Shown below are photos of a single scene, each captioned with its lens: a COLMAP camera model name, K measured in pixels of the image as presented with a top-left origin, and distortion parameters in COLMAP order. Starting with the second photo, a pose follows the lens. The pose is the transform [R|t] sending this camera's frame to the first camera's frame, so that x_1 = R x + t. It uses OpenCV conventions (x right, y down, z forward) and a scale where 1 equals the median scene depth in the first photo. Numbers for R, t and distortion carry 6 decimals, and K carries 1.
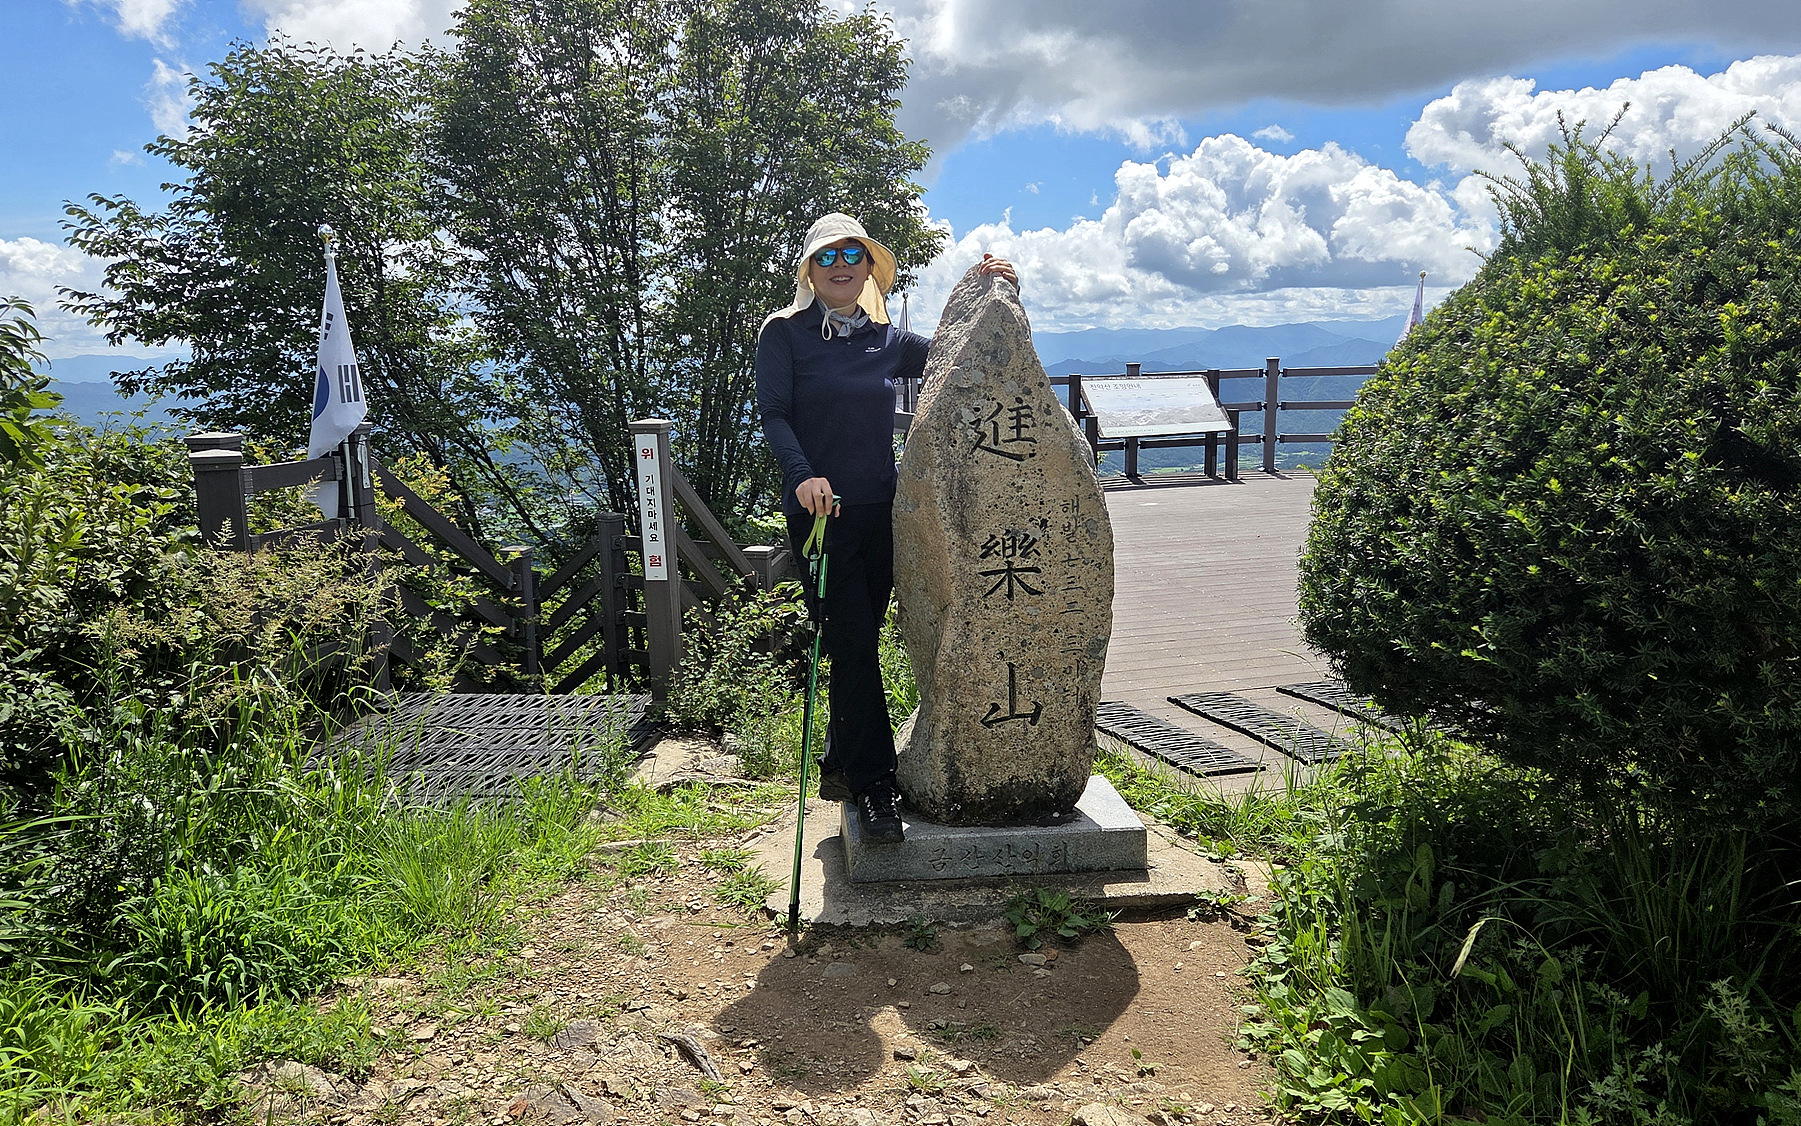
lens RADIAL K [[1330.2, 0, 901.9], [0, 1330.2, 570.5], [0, 0, 1]] dist [0.065855, -0.040882]
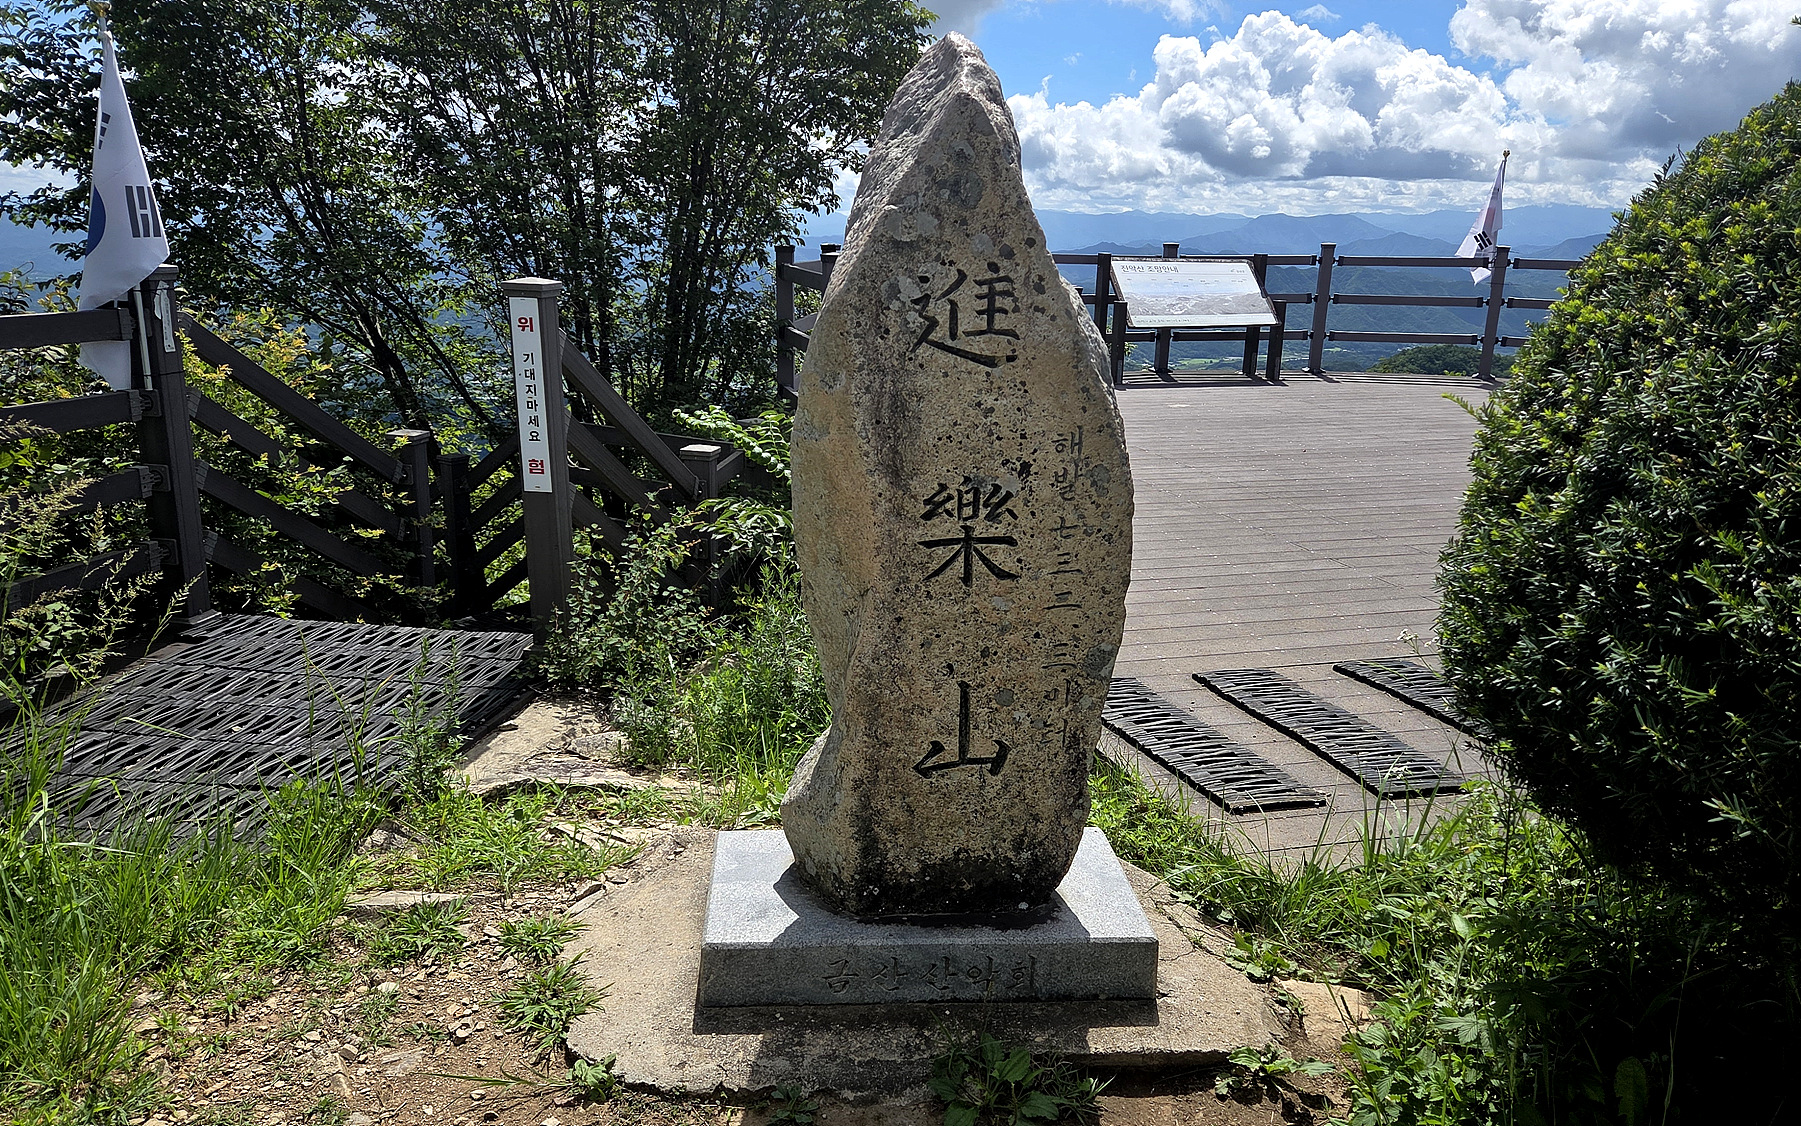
lens RADIAL K [[1330.2, 0, 910.7], [0, 1330.2, 570.6], [0, 0, 1]] dist [0.065855, -0.040882]
pose [[0.999000, 0.044480, -0.004439, 0.055616], [-0.043904, 0.995009, 0.089608, -0.040049], [0.008403, -0.089323, 0.995967, 0.355805]]
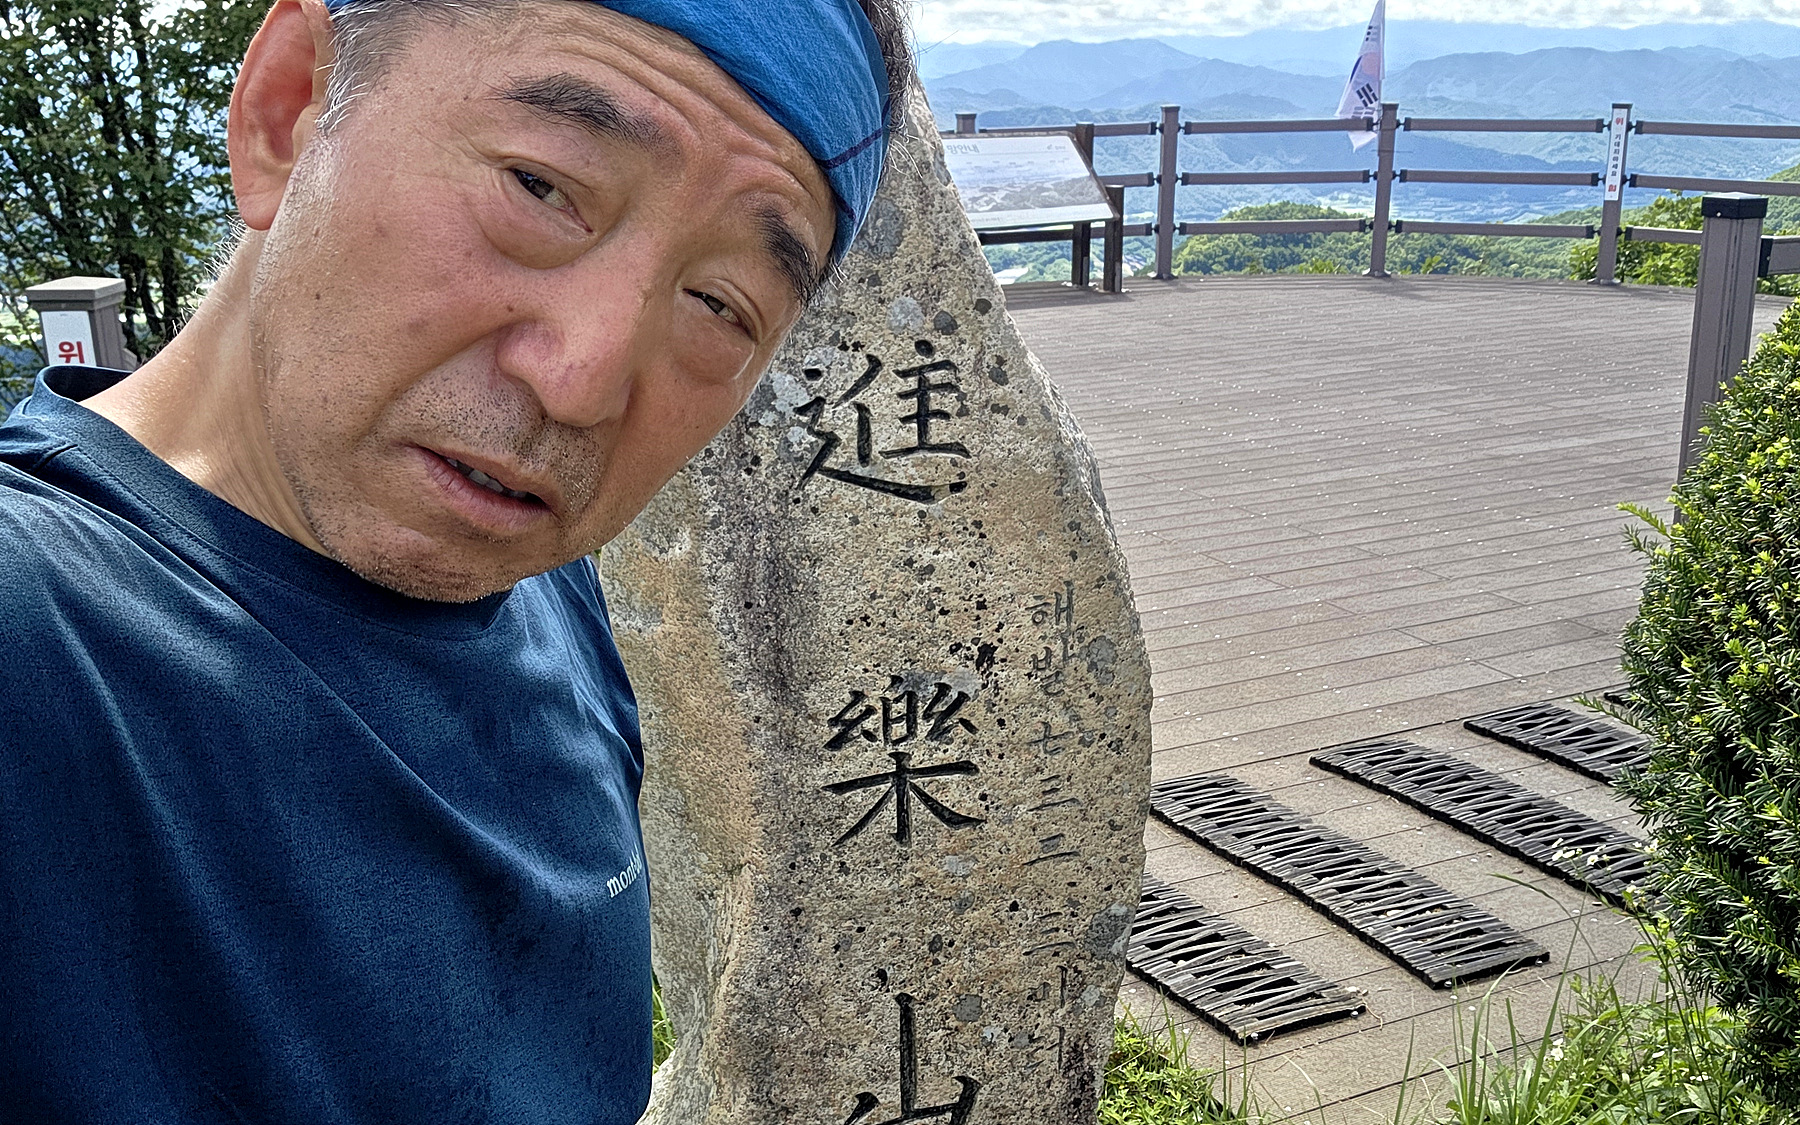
lens RADIAL K [[1786.8, 0, 896.7], [0, 1786.8, 539.4], [0, 0, 1]] dist [0.068227, 0.000000]
pose [[0.987681, -0.030446, 0.153488, 0.001076], [0.016031, 0.995415, 0.094297, -0.115079], [-0.155656, -0.090675, 0.983641, 0.473956]]
